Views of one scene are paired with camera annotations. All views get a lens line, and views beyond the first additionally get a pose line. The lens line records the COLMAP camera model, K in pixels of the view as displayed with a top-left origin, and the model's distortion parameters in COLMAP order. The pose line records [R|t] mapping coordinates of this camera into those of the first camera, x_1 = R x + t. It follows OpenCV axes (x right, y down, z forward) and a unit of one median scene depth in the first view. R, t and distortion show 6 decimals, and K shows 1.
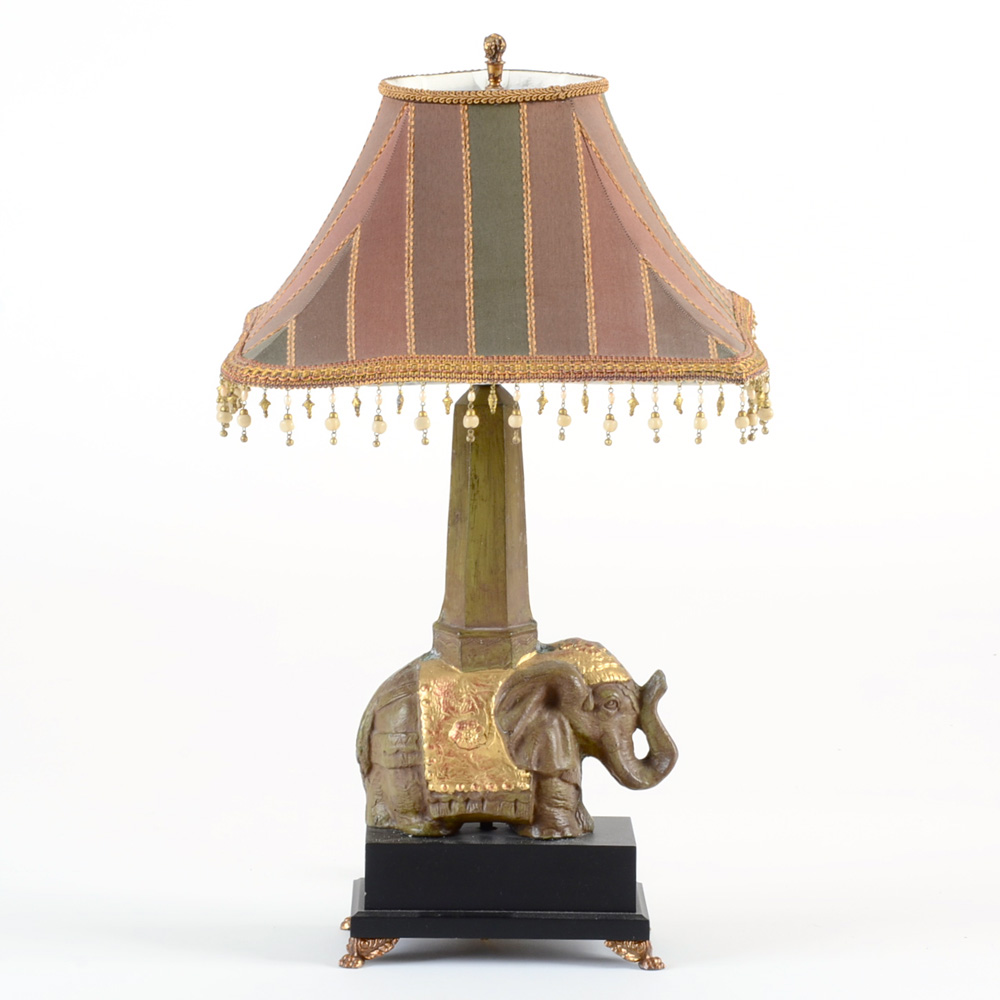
lens RADIAL K [[3860.5, 0, 495.8], [0, 3860.5, 508.1], [0, 0, 1]] dist [0.342142, 0.000000]
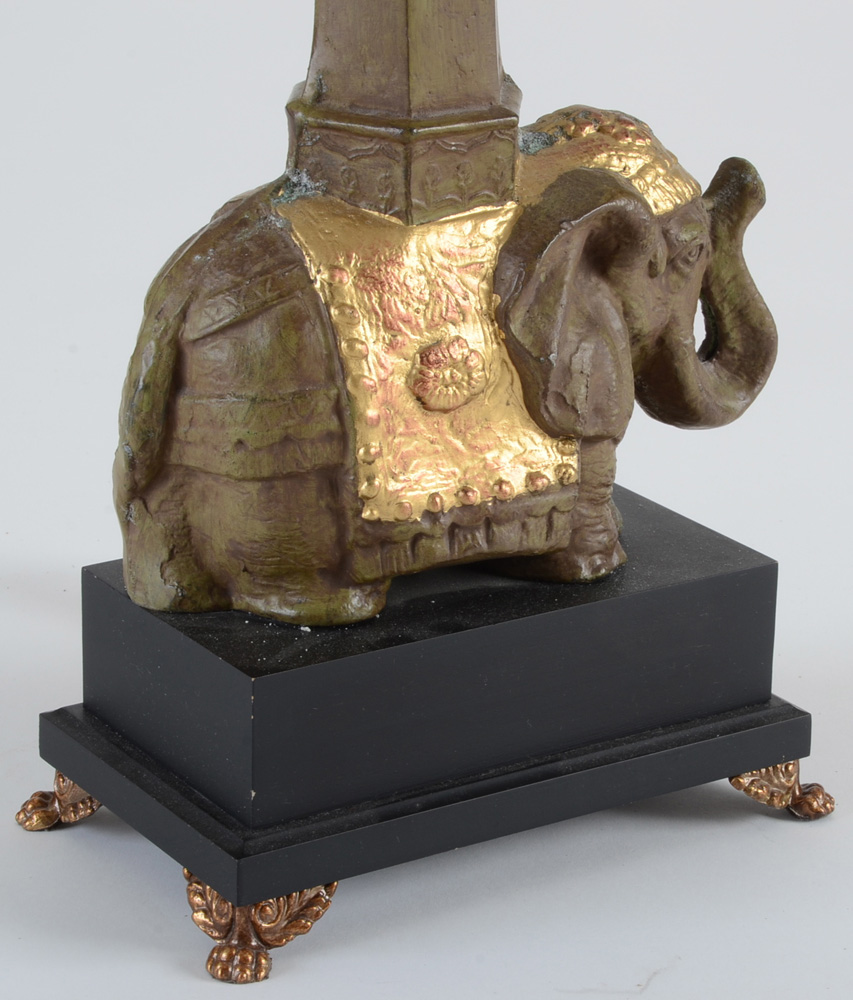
lens RADIAL K [[3198.5, 0, 429.4], [0, 3198.5, 502.2], [0, 0, 1]] dist [0.386993, 0.000000]
pose [[0.838229, -0.169579, 0.518281, -0.188357], [0.051842, 0.970895, 0.233826, -0.008242], [-0.542848, -0.169131, 0.822624, 0.718577]]
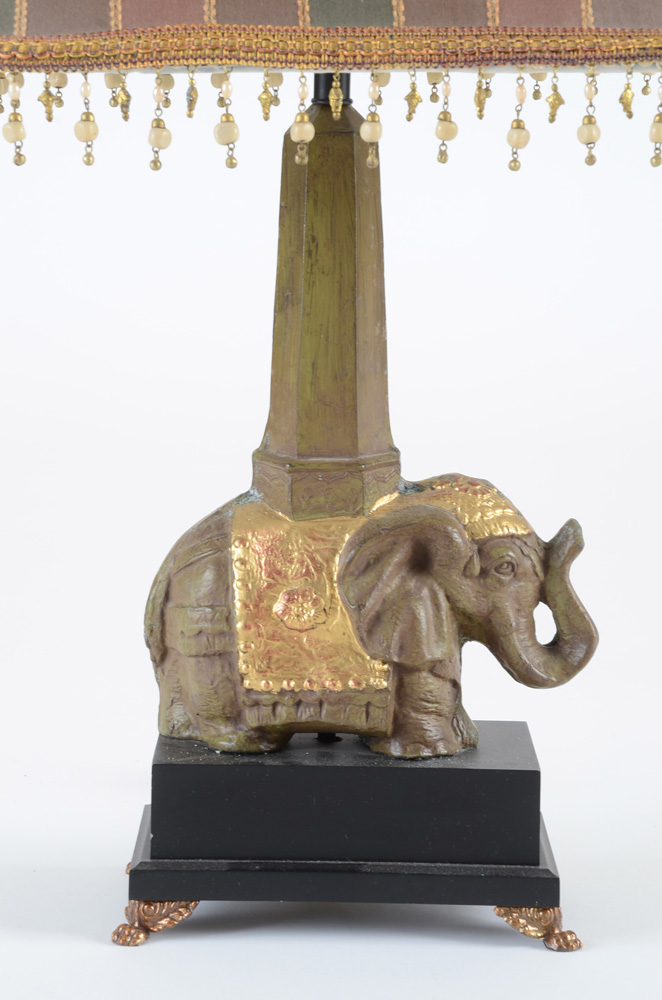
lens RADIAL K [[2879.5, 0, 334.6], [0, 2879.5, 523.1], [0, 0, 1]] dist [0.727670, 0.000000]
pose [[0.999942, 0.006750, -0.008387, 0.003312], [-0.006412, 0.999193, 0.039643, 0.022190], [0.008648, -0.039587, 0.999179, 0.478833]]
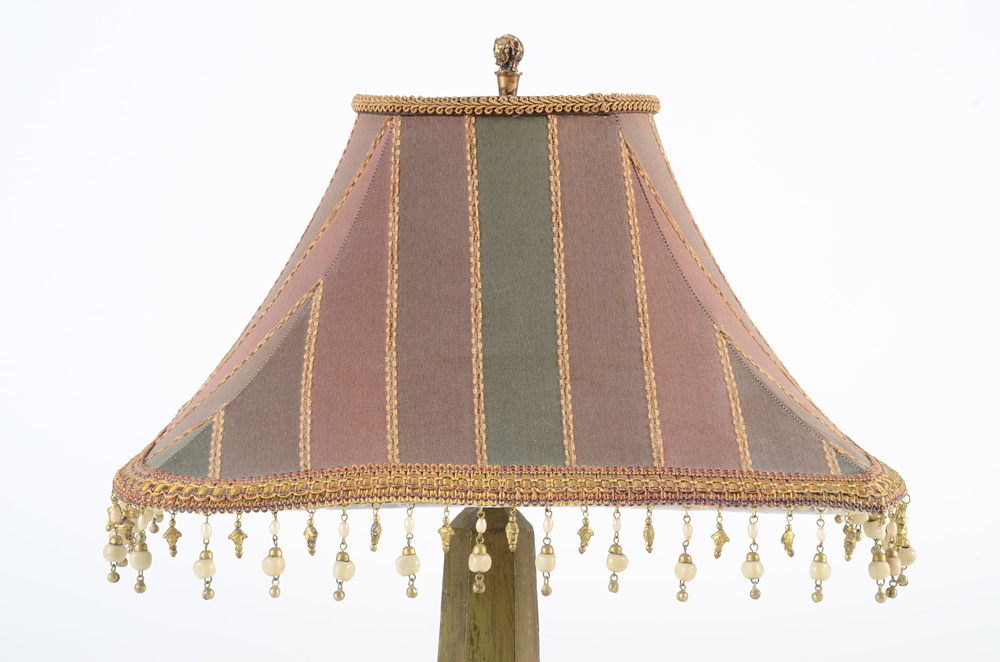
lens RADIAL K [[2289.5, 0, 503.3], [0, 2289.5, 341.1], [0, 0, 1]] dist [0.392858, 0.000000]
pose [[0.999325, 0.013390, 0.034217, -0.015661], [-0.010400, 0.996231, -0.086116, -0.024905], [-0.035241, 0.085702, 0.995697, 0.559733]]
